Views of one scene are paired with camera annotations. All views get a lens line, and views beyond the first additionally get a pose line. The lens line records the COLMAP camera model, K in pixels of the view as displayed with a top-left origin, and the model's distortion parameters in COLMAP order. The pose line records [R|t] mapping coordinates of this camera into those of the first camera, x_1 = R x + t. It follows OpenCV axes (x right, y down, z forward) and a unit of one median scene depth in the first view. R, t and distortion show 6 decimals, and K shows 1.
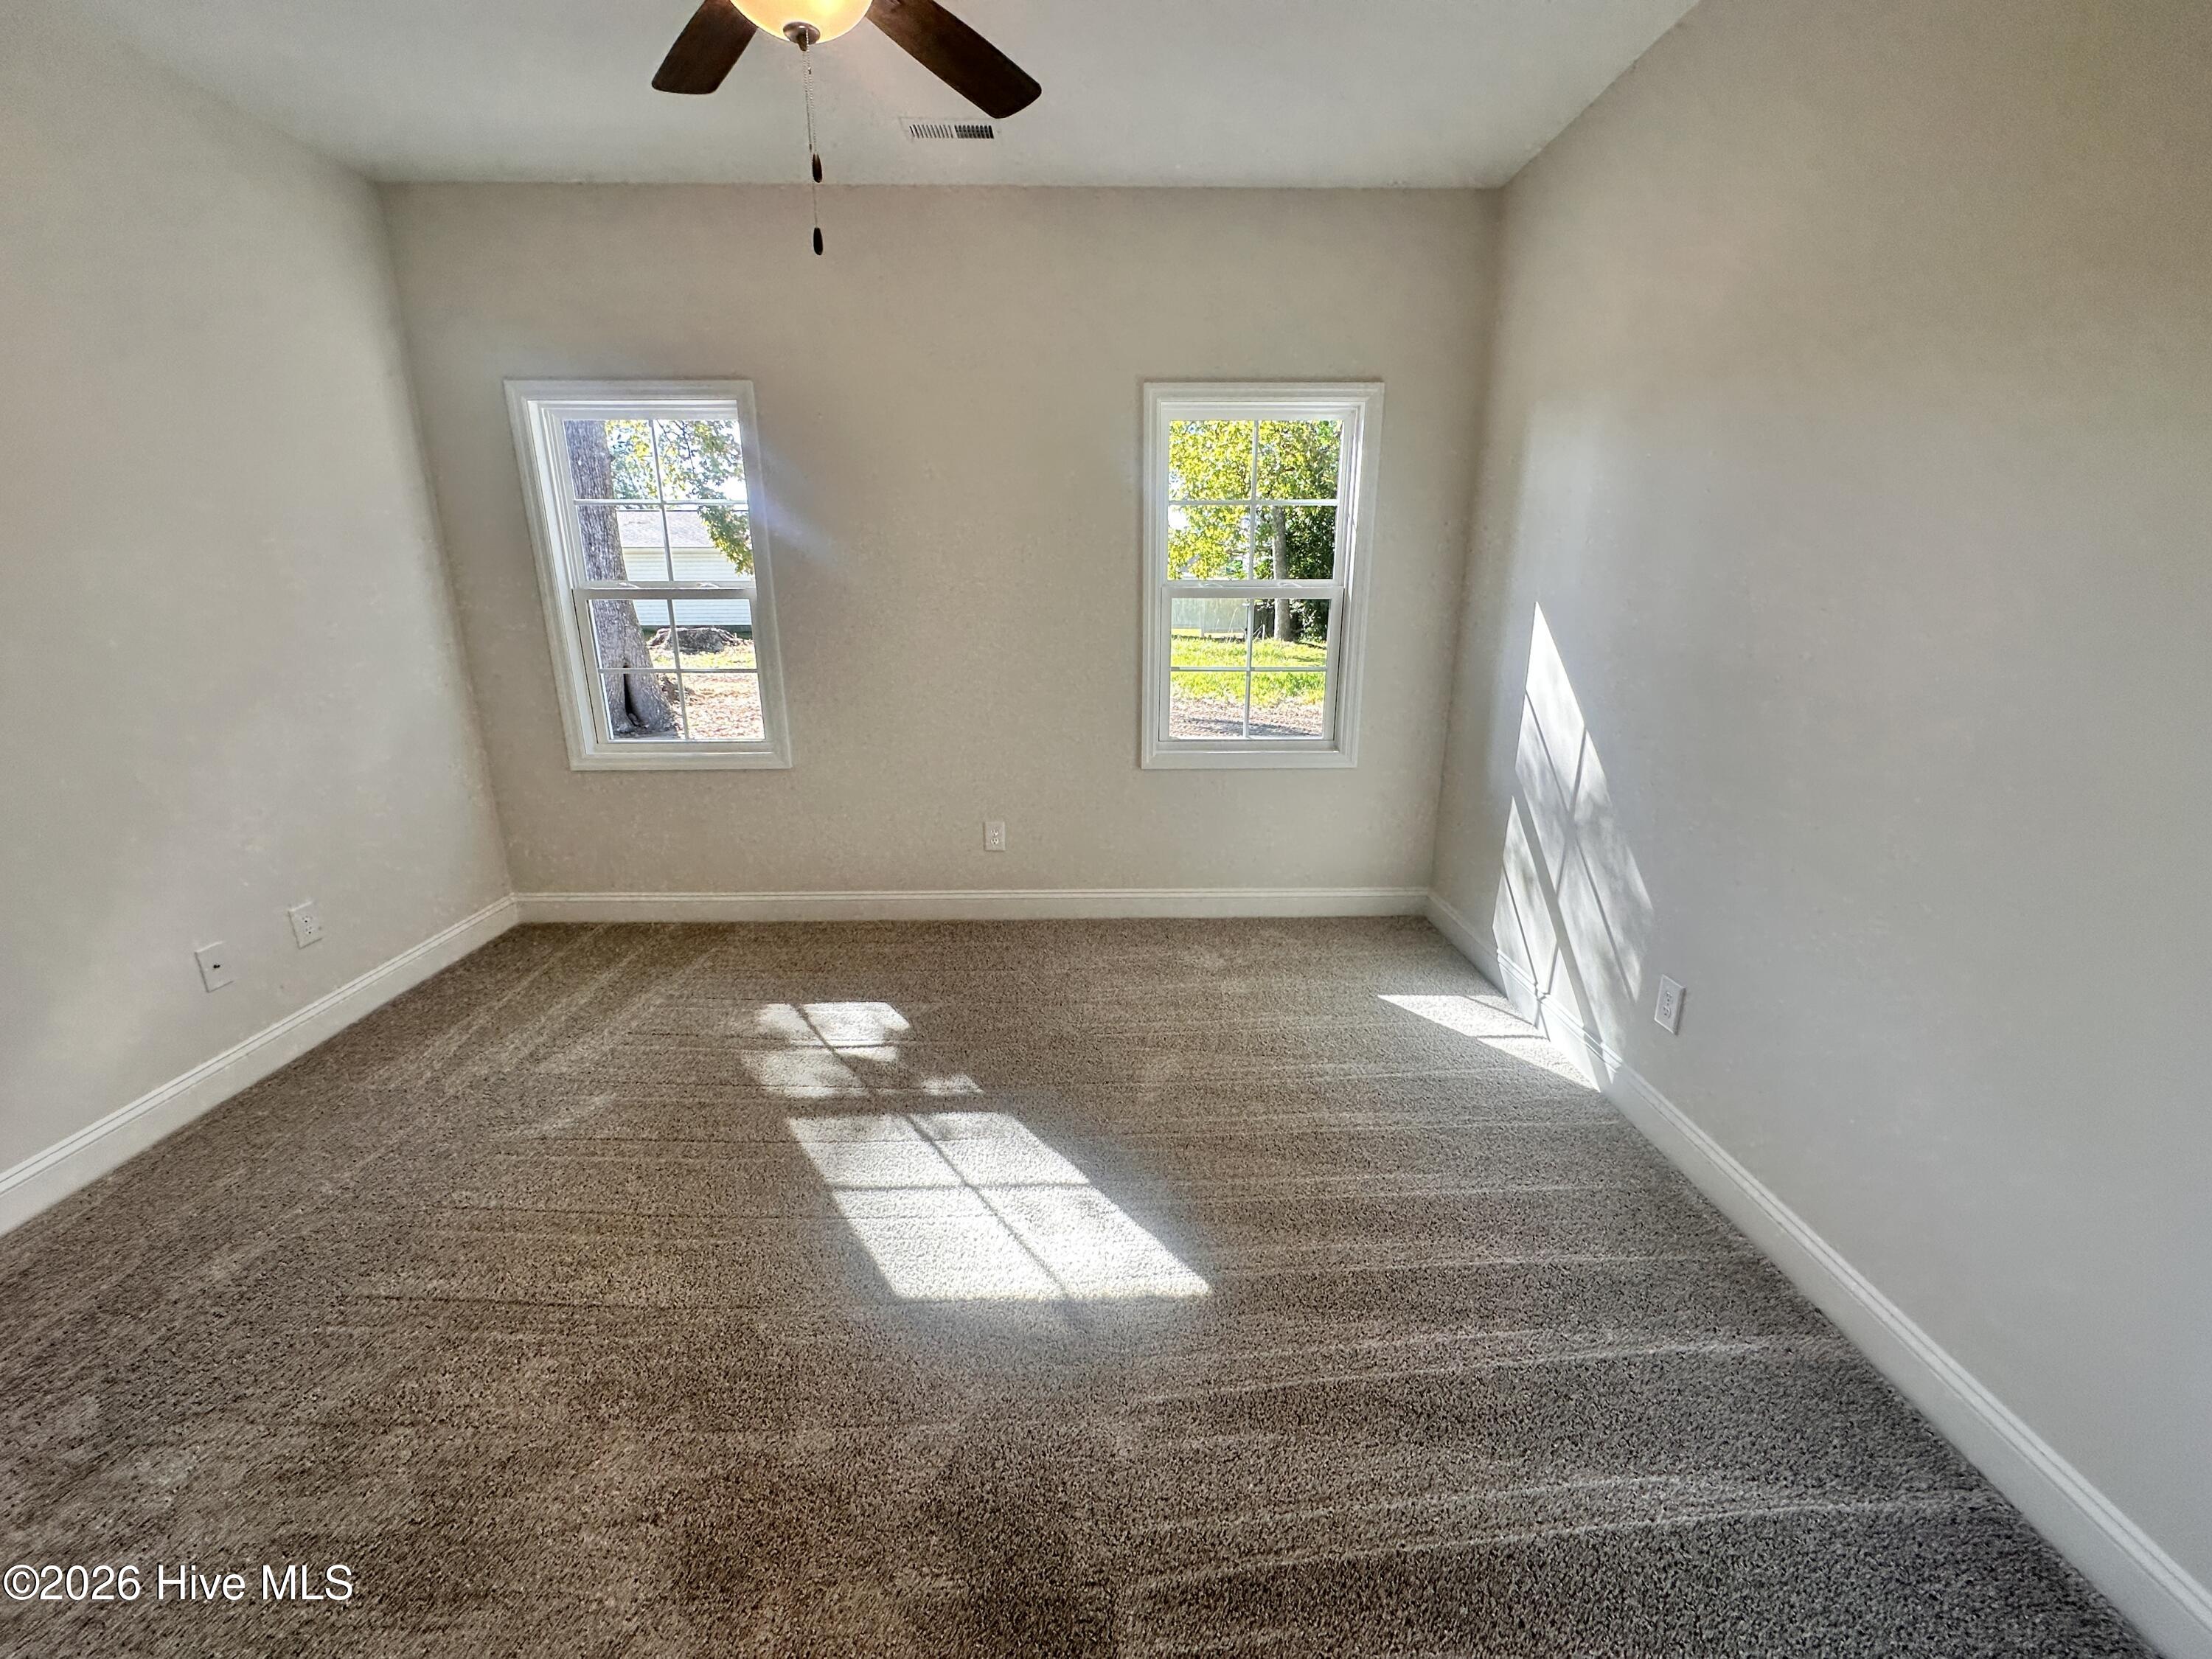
lens RADIAL K [[878.2, 0, 1099.3], [0, 878.2, 822.3], [0, 0, 1]] dist [0.000656, -0.000076]
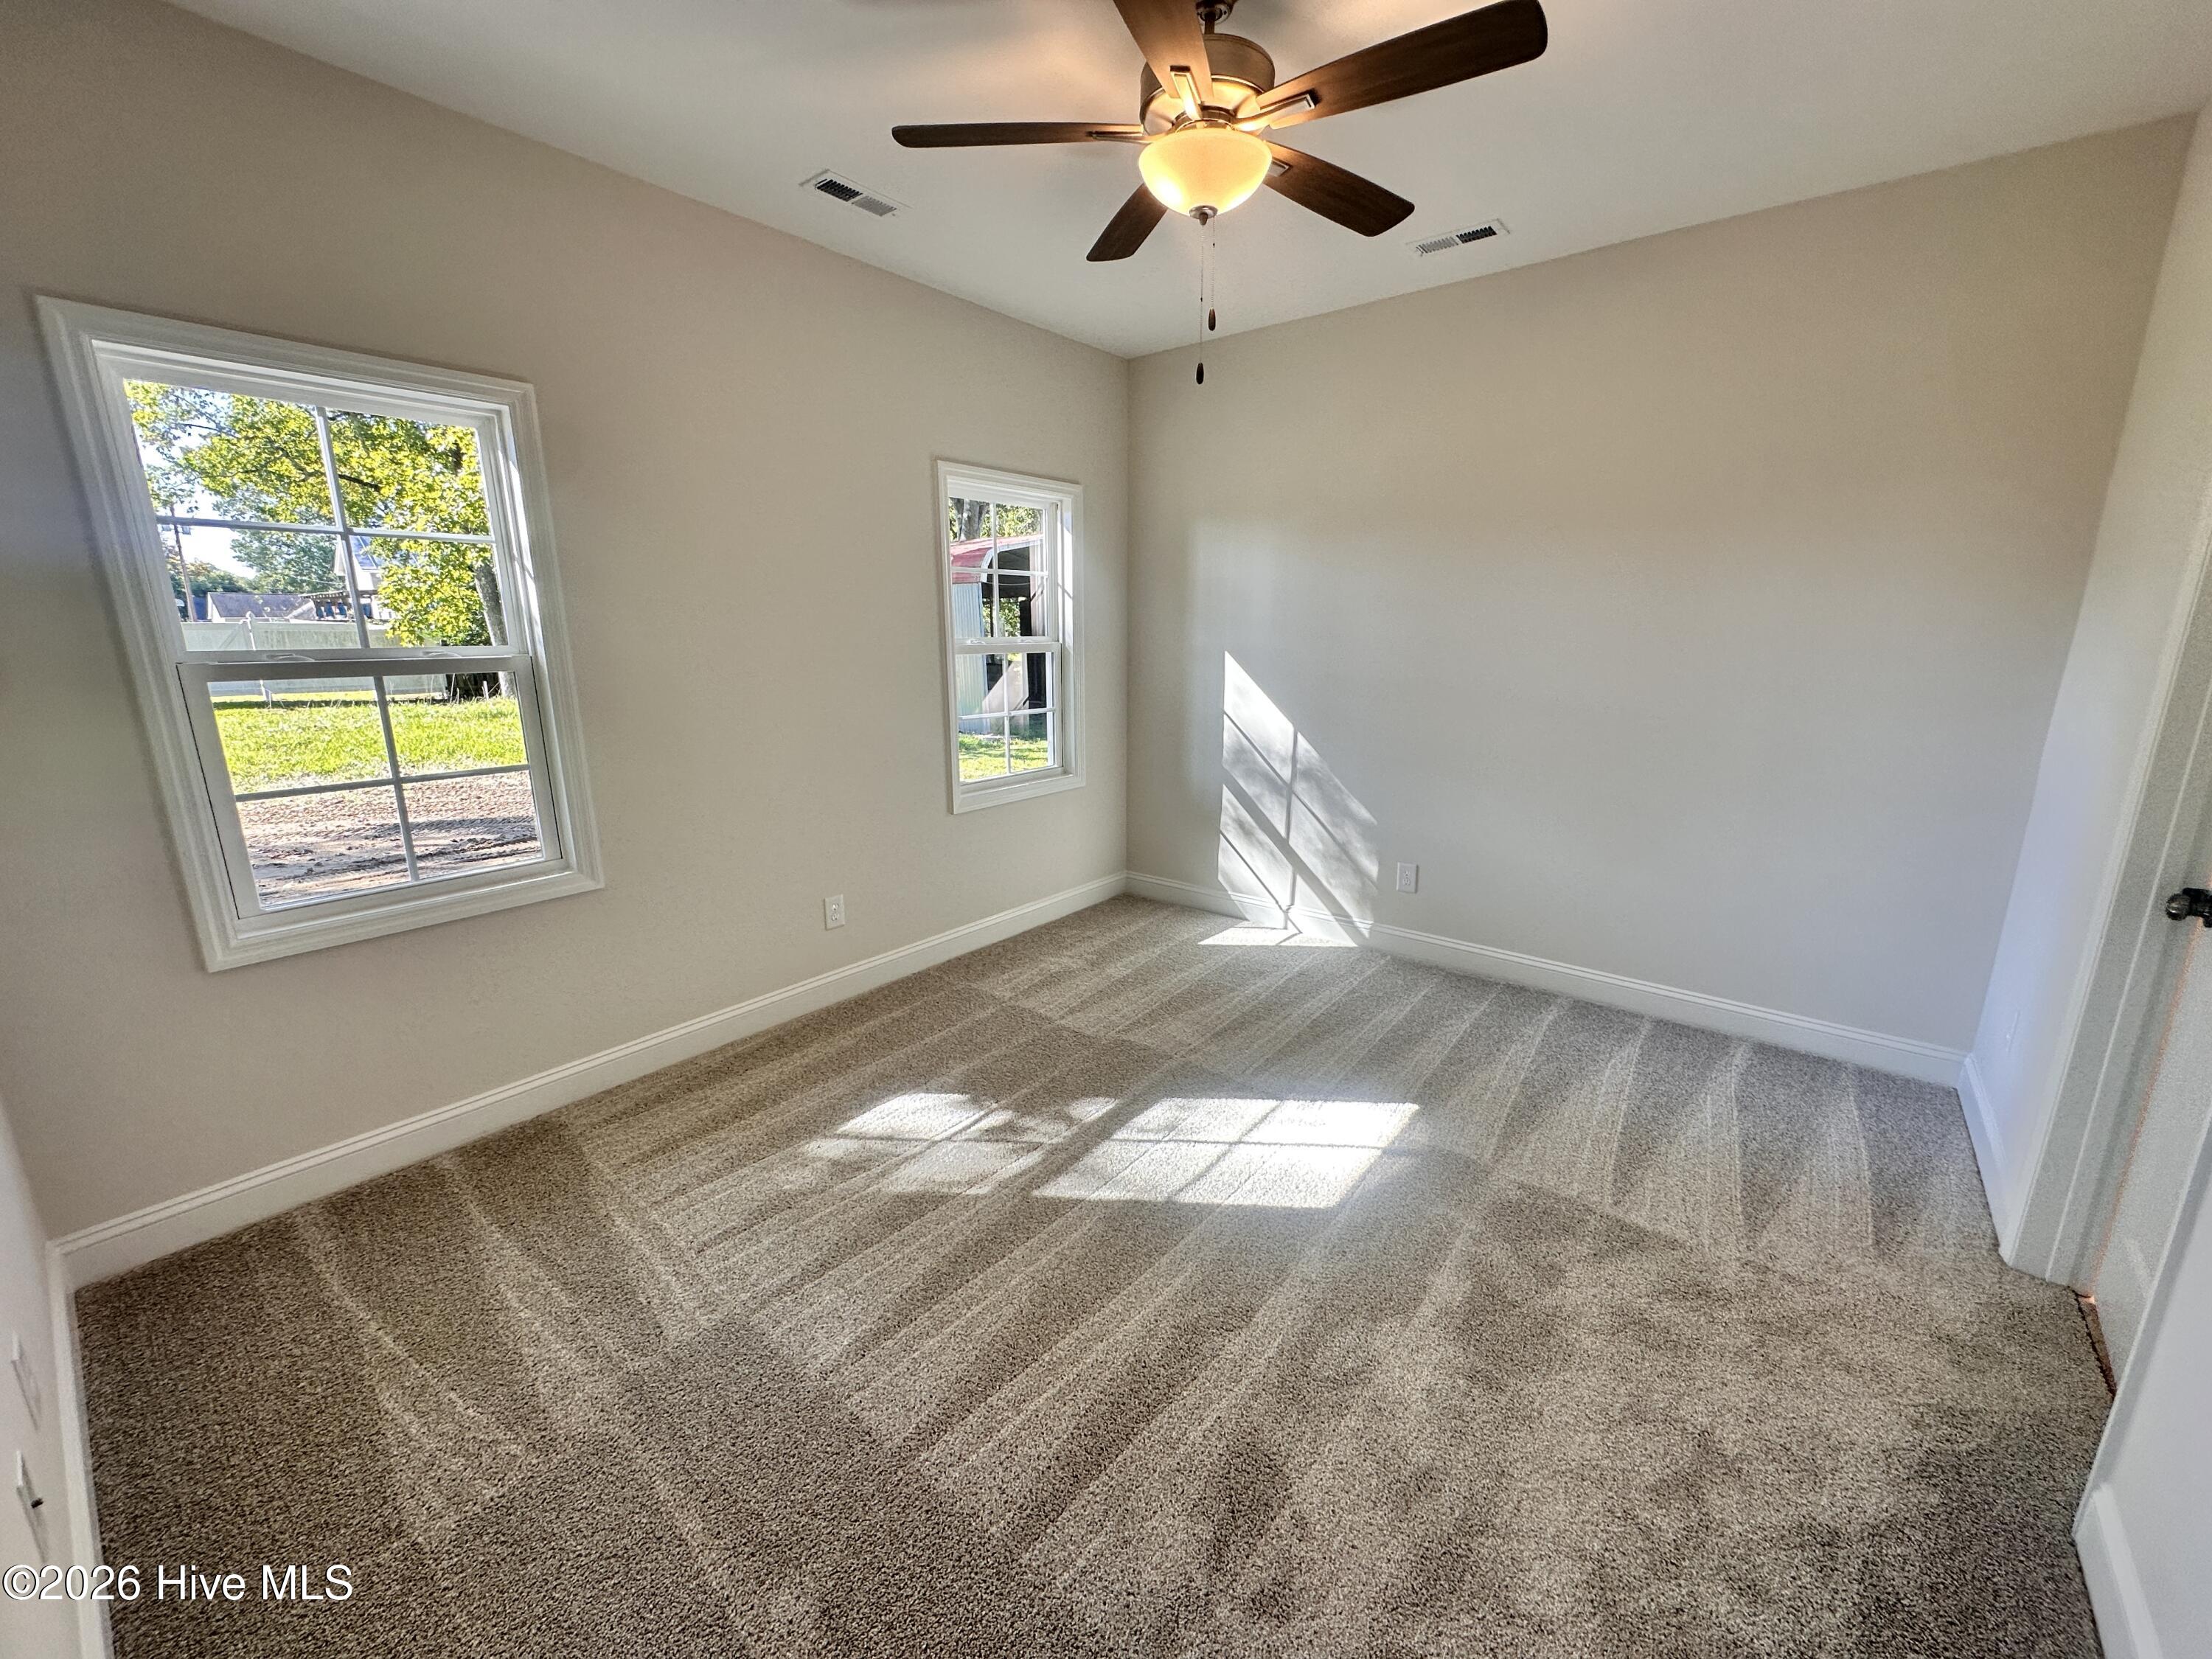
lens RADIAL K [[878.2, 0, 1094.9], [0, 878.2, 830.7], [0, 0, 1]] dist [0.000656, -0.000076]
pose [[0.649693, -0.174379, 0.739927, -0.787165], [0.203810, 0.977658, 0.051449, -0.076546], [-0.732367, 0.117379, 0.670717, 0.203746]]
